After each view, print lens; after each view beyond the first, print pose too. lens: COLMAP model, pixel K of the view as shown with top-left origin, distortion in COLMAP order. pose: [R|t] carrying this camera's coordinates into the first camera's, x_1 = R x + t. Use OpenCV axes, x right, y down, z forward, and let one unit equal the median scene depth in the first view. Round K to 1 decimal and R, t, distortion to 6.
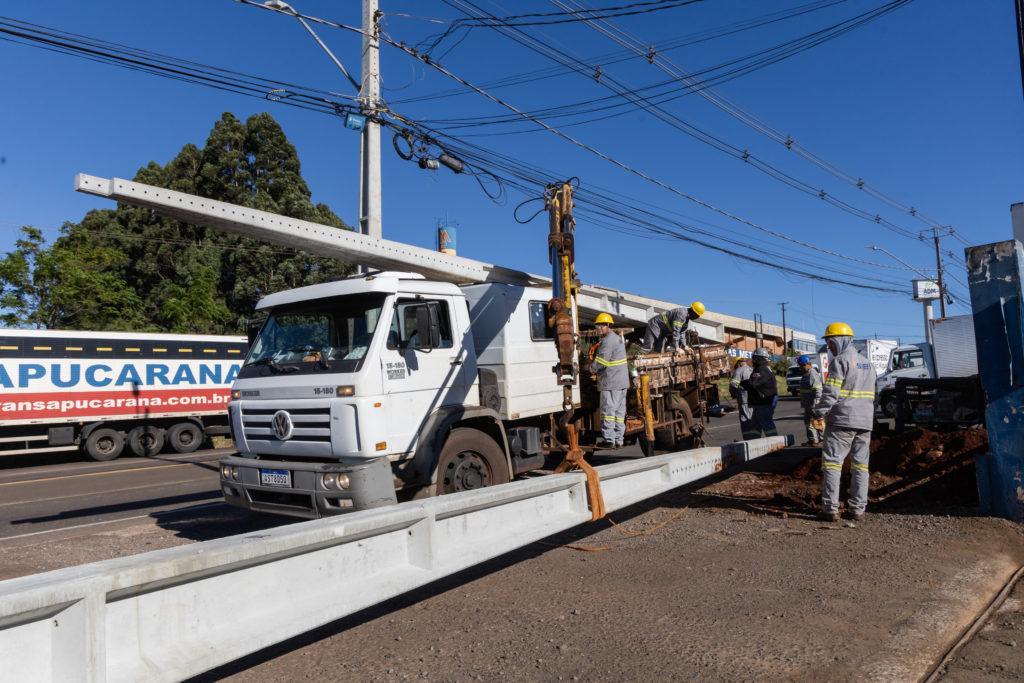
lens RADIAL K [[686.2, 0, 518.6], [0, 686.2, 339.8], [0, 0, 1]] dist [0.002346, 0.005541]
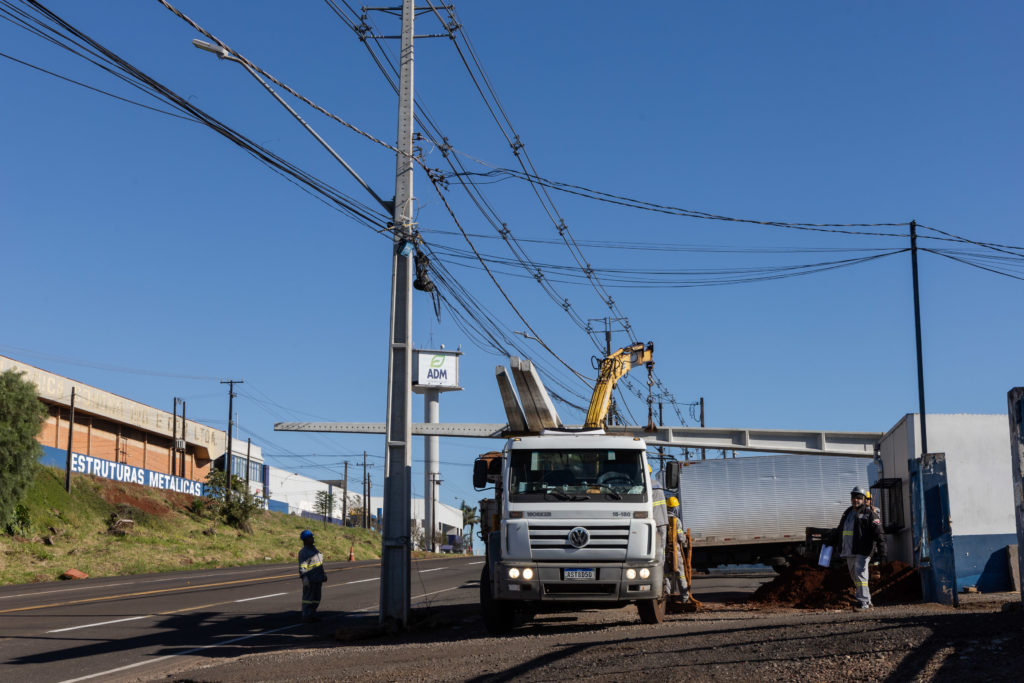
lens RADIAL K [[1670.6, 0, 499.9], [0, 1670.6, 340.8], [0, 0, 1]] dist [0.176287, -0.161087]
pose [[0.815916, 0.100610, 0.569350, -1.306994], [-0.067770, 0.994597, -0.078636, -0.001692], [-0.574185, 0.025576, 0.818326, -0.928262]]
